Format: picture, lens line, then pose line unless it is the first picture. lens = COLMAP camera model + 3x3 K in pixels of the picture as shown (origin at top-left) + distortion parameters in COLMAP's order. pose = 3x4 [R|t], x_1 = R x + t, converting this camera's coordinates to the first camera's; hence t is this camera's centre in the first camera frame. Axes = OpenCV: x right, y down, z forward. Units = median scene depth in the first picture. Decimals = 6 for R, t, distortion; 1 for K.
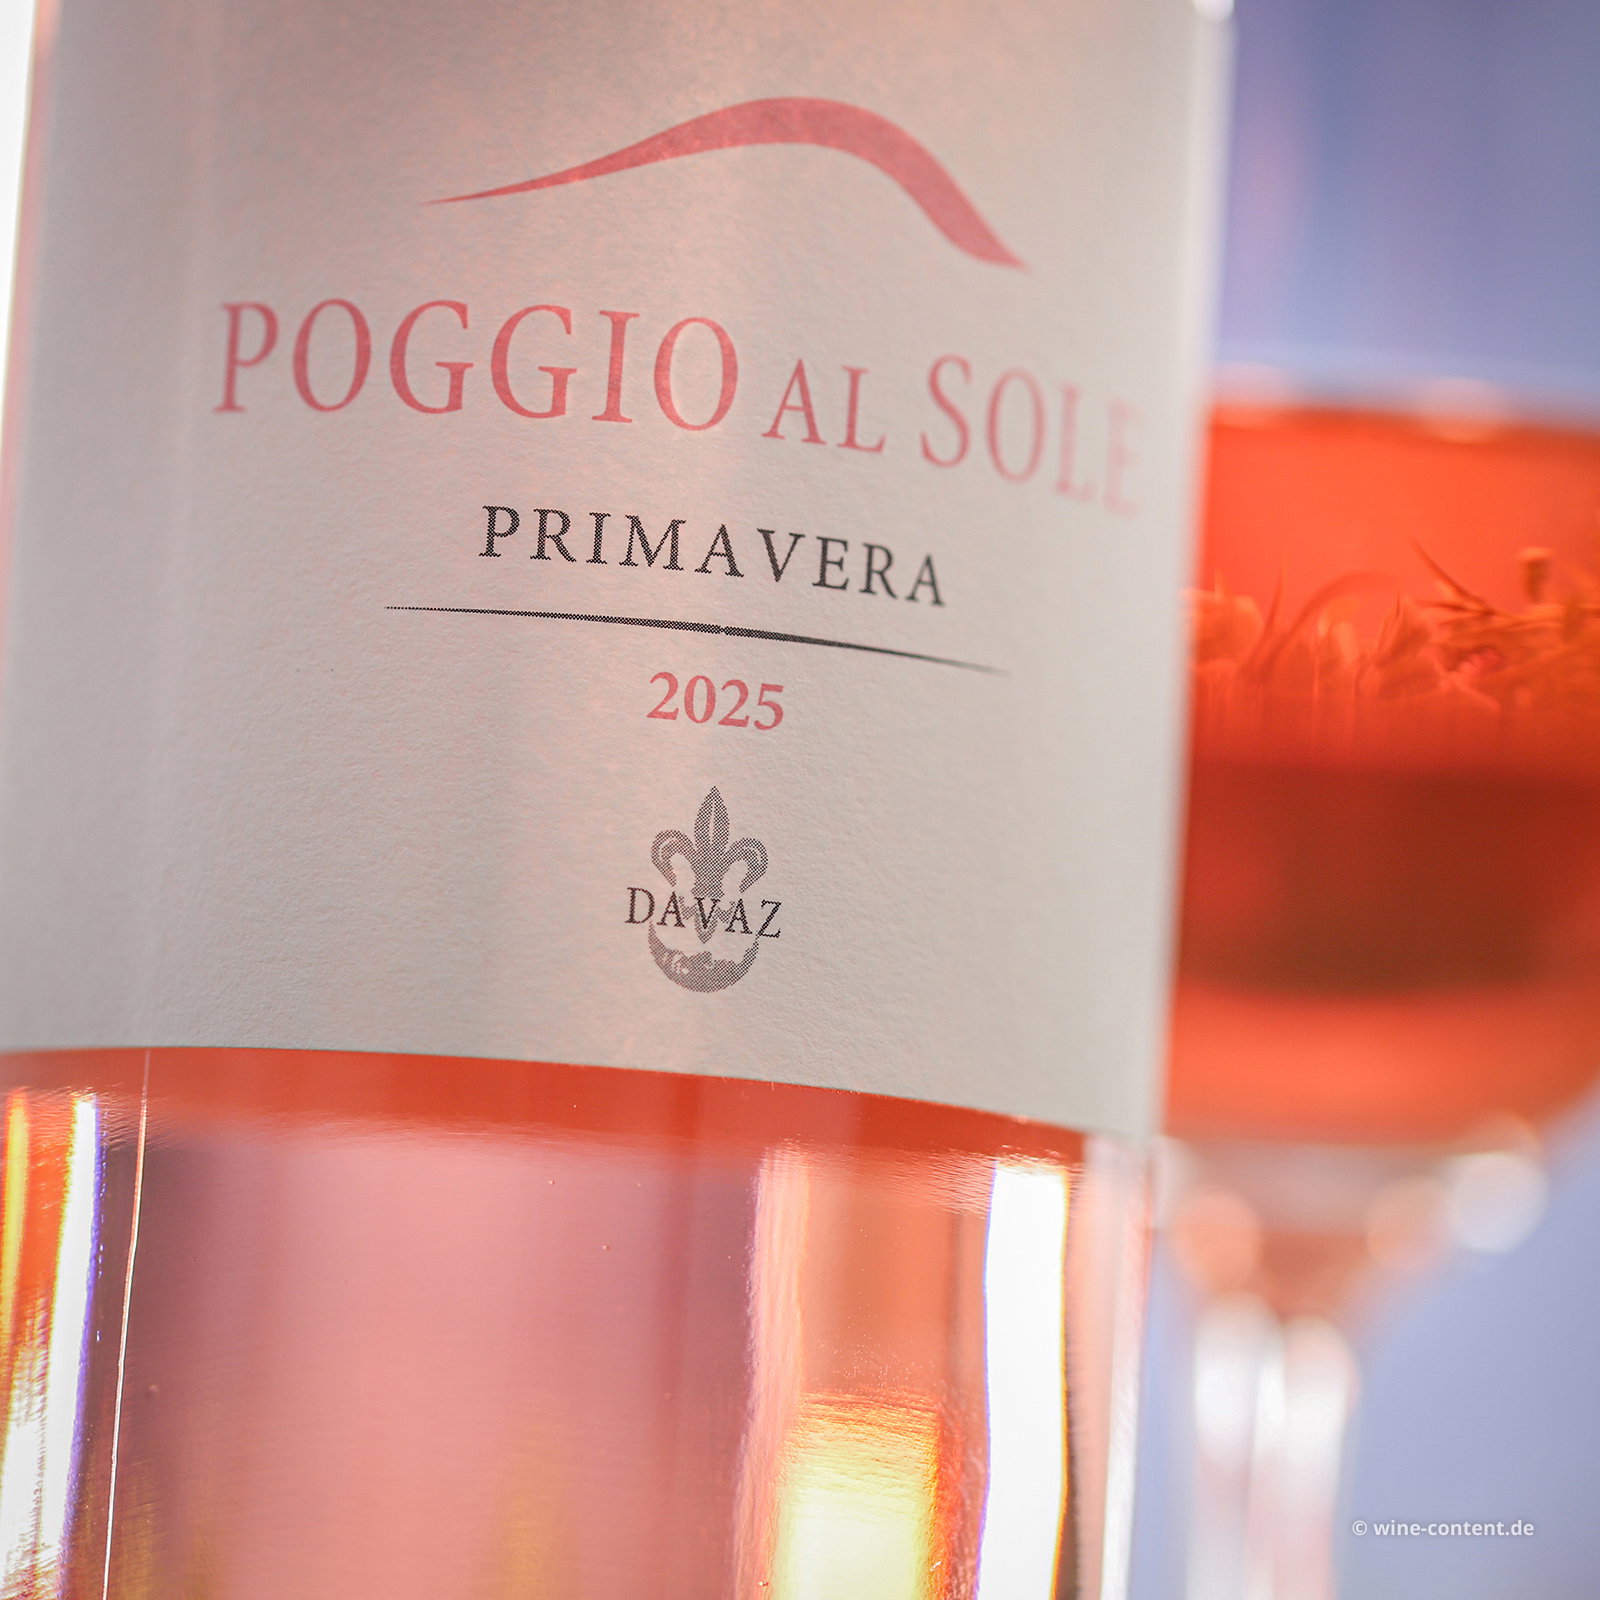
lens RADIAL K [[6923.6, 0, 796.2], [0, 6923.6, 789.7], [0, 0, 1]] dist [0.167296, 0.000000]
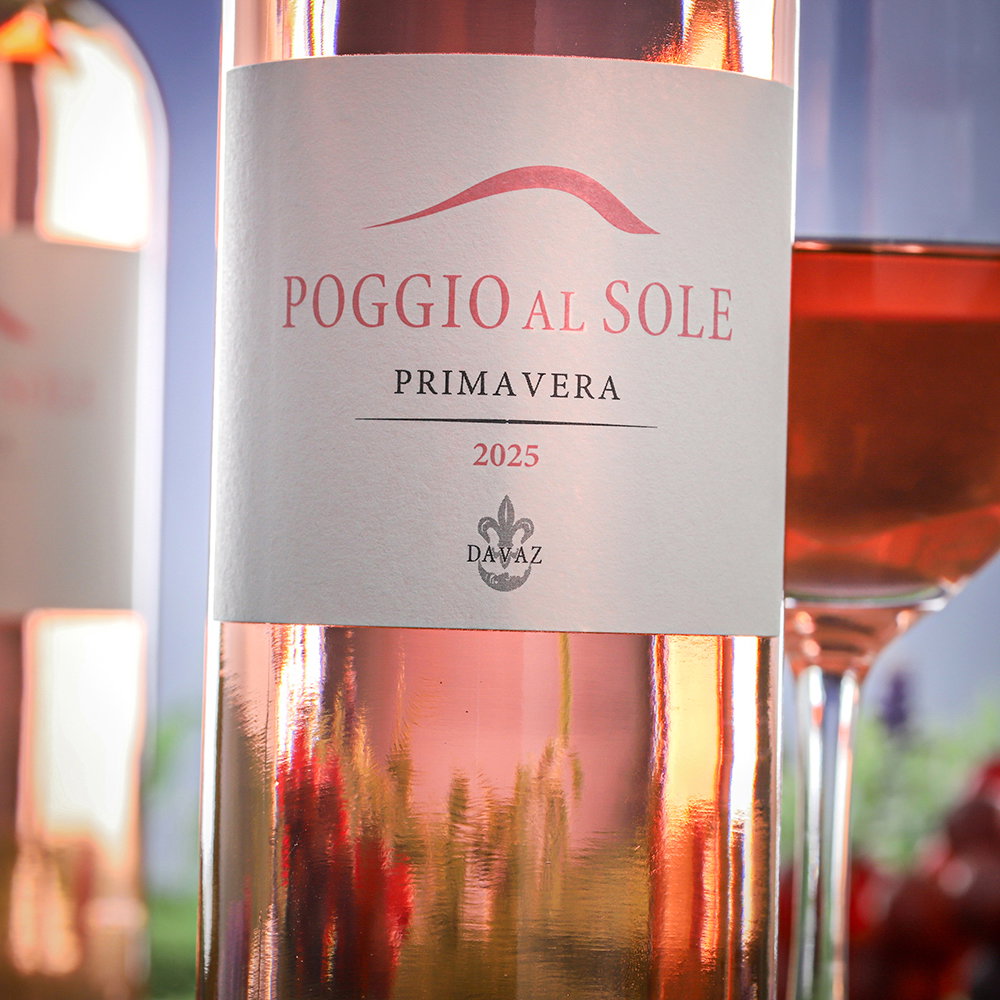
lens RADIAL K [[4327.3, 0, 499.4], [0, 4327.3, 500.3], [0, 0, 1]] dist [0.167296, 0.000000]
pose [[0.974864, -0.048645, -0.217427, 0.276516], [0.067250, 0.994604, 0.079000, -0.104581], [0.212410, -0.091636, 0.972874, -0.305417]]
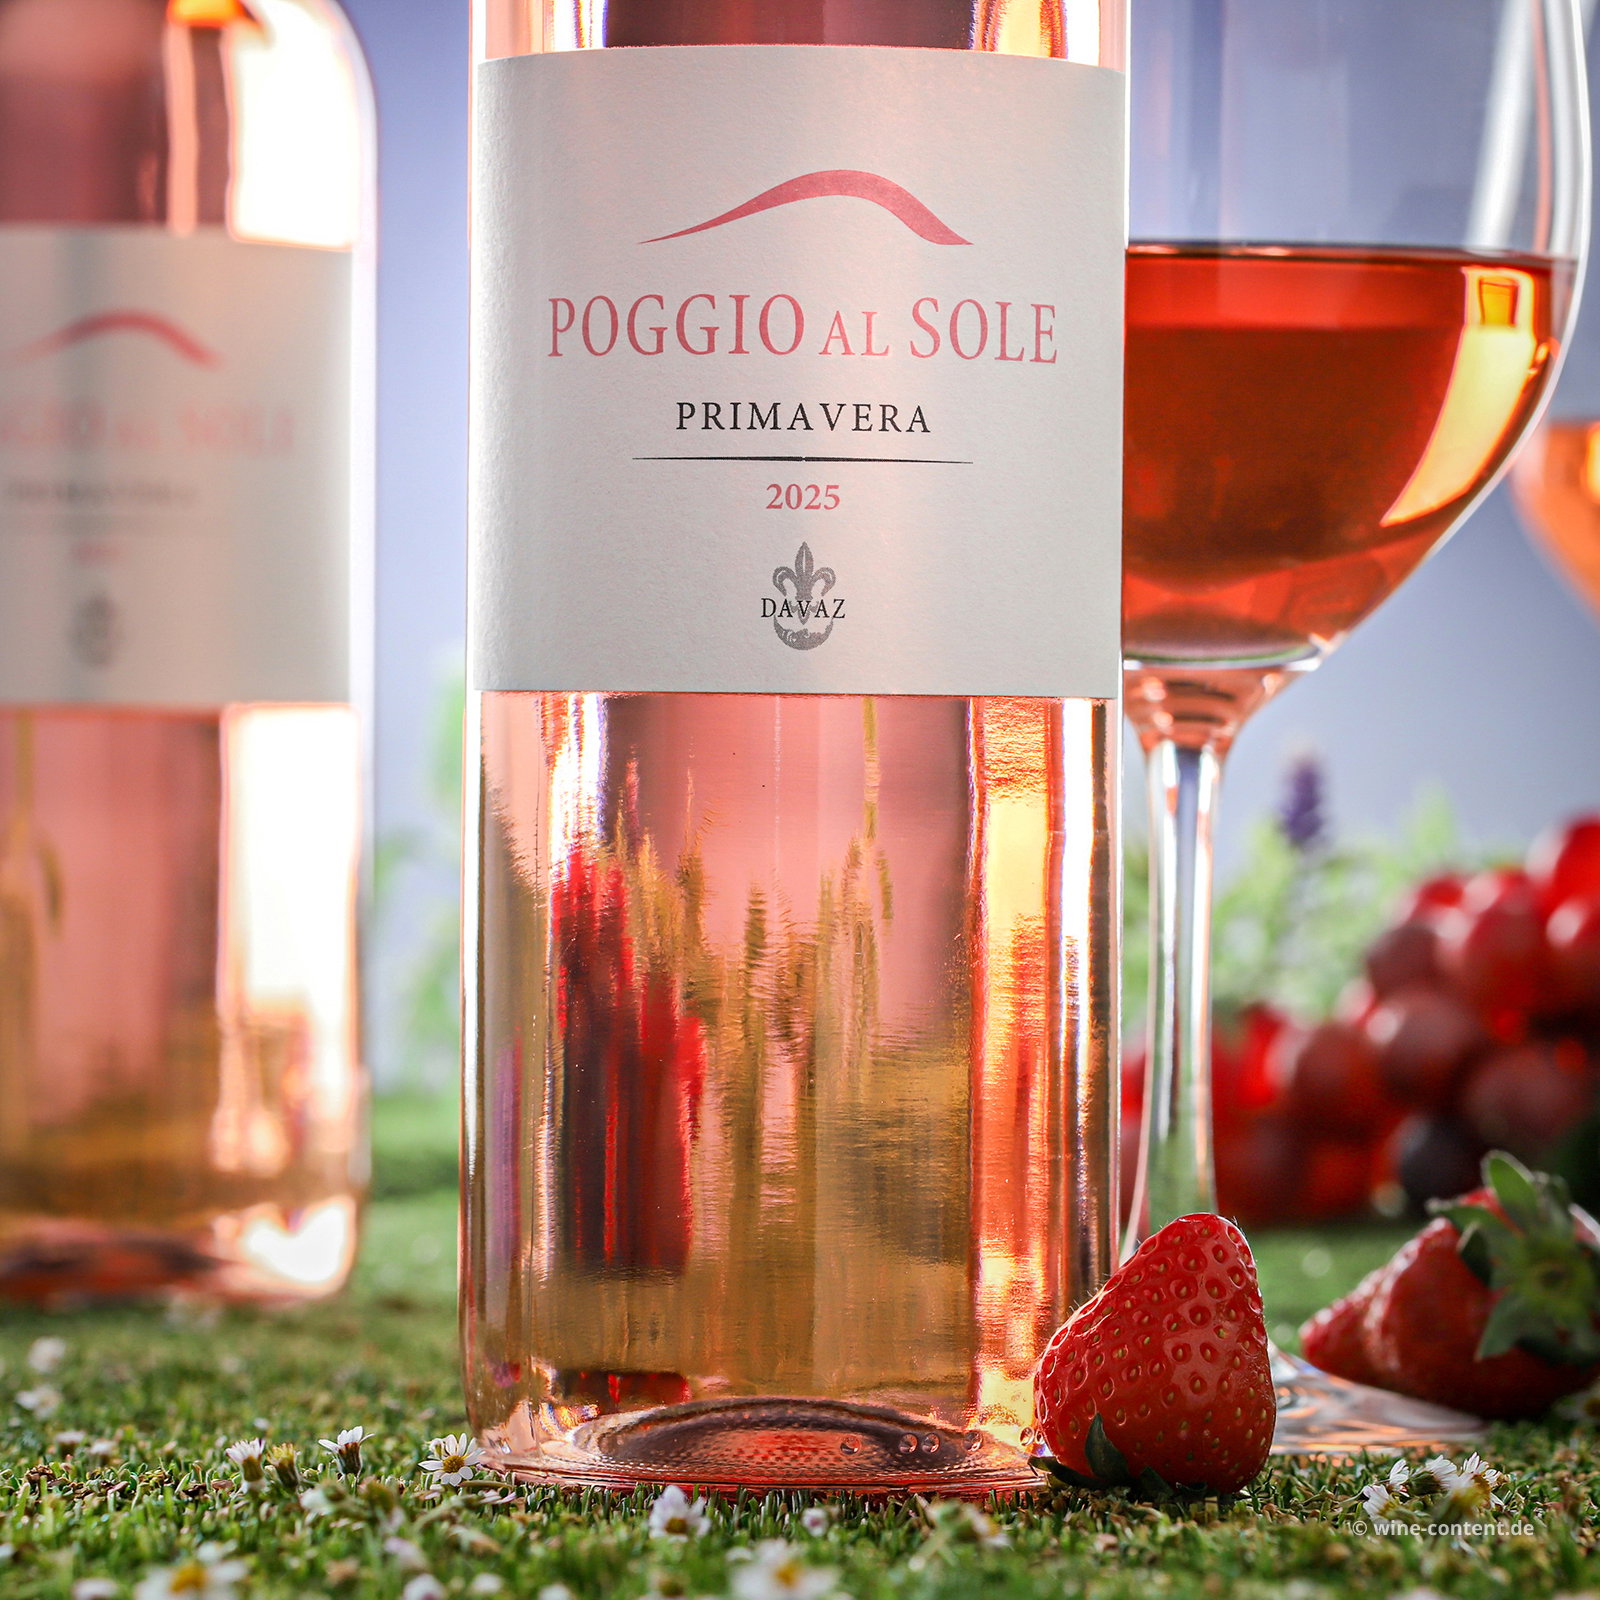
lens RADIAL K [[6923.6, 0, 808.4], [0, 6923.6, 799.3], [0, 0, 1]] dist [0.167296, 0.000000]
pose [[0.973244, -0.057472, -0.222471, 0.504080], [0.082893, 0.990834, 0.106665, -0.153921], [0.214301, -0.122252, 0.969087, -1.255913]]
